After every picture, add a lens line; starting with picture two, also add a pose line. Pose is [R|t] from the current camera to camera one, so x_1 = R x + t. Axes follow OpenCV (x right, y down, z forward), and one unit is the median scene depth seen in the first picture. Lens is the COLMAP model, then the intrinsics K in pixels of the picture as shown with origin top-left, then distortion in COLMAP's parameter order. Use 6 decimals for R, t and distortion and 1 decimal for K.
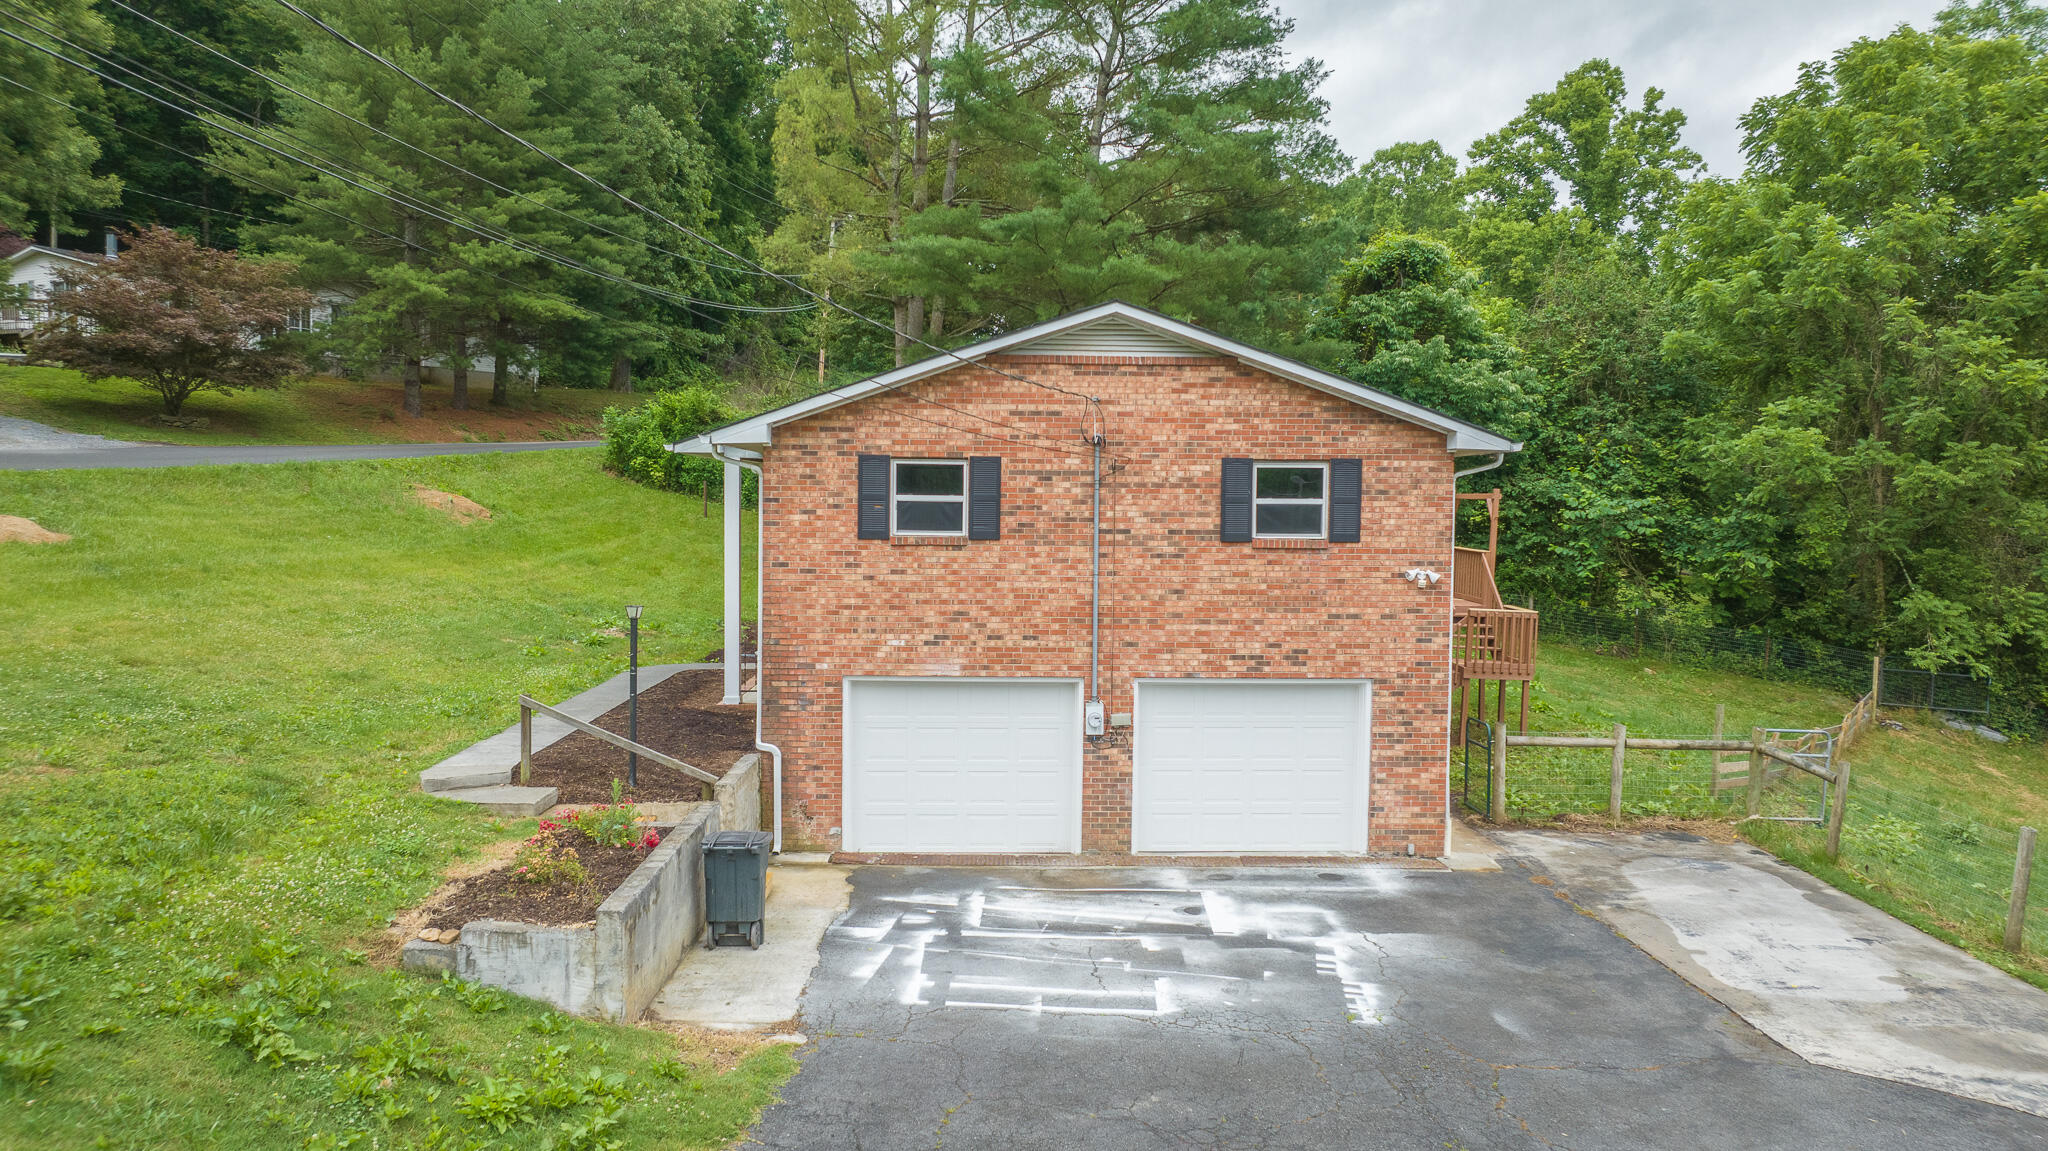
lens RADIAL K [[1450.0, 0, 1020.7], [0, 1450.0, 571.6], [0, 0, 1]] dist [-0.029386, 0.037503]
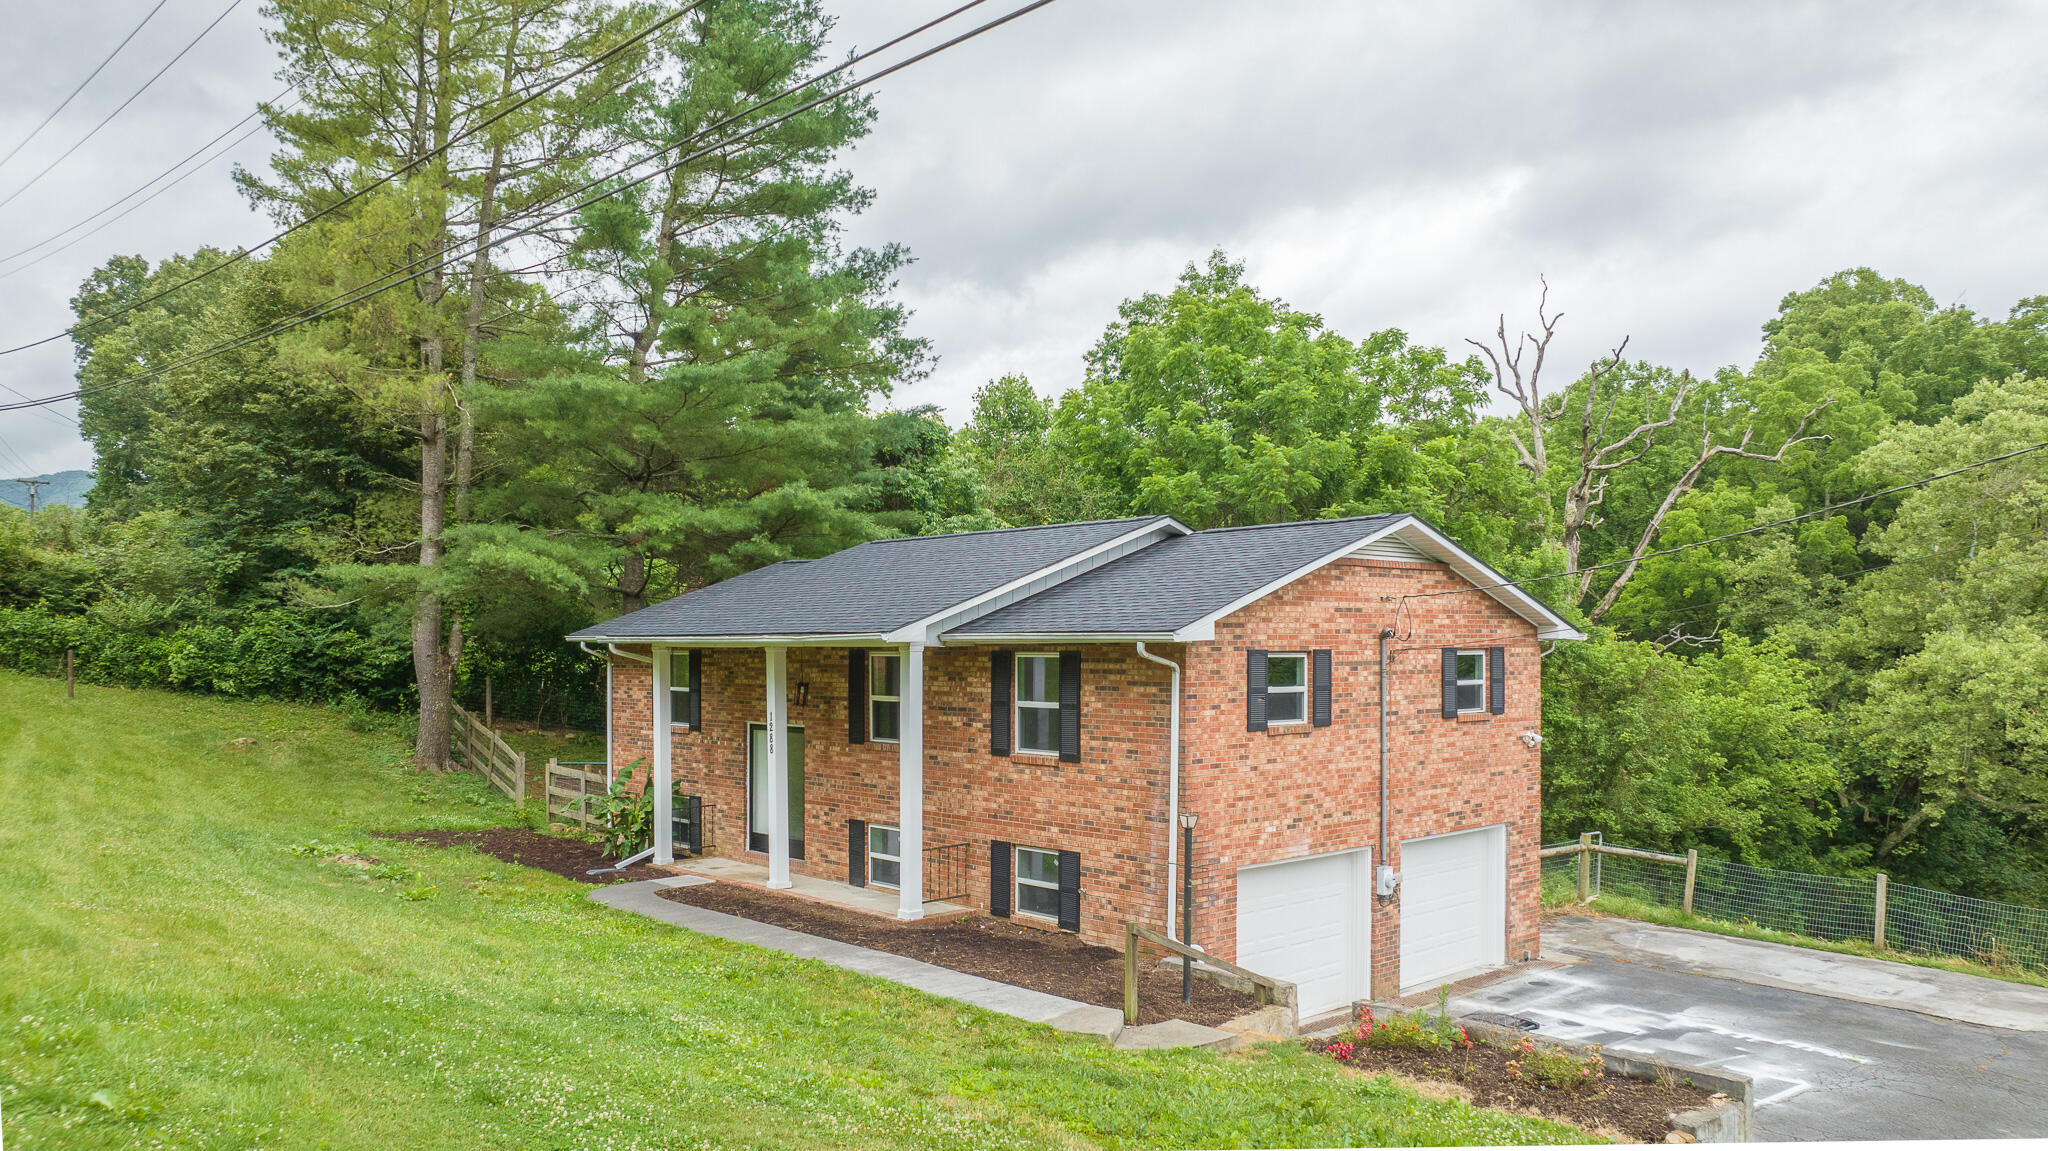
lens RADIAL K [[1490.9, 0, 1032.8], [0, 1490.9, 646.9], [0, 0, 1]] dist [-0.012455, 0.021229]
pose [[0.745031, -0.013394, 0.666895, -0.929665], [0.043787, 0.998624, -0.028861, -0.058617], [-0.665591, 0.050703, 0.744592, 0.312099]]
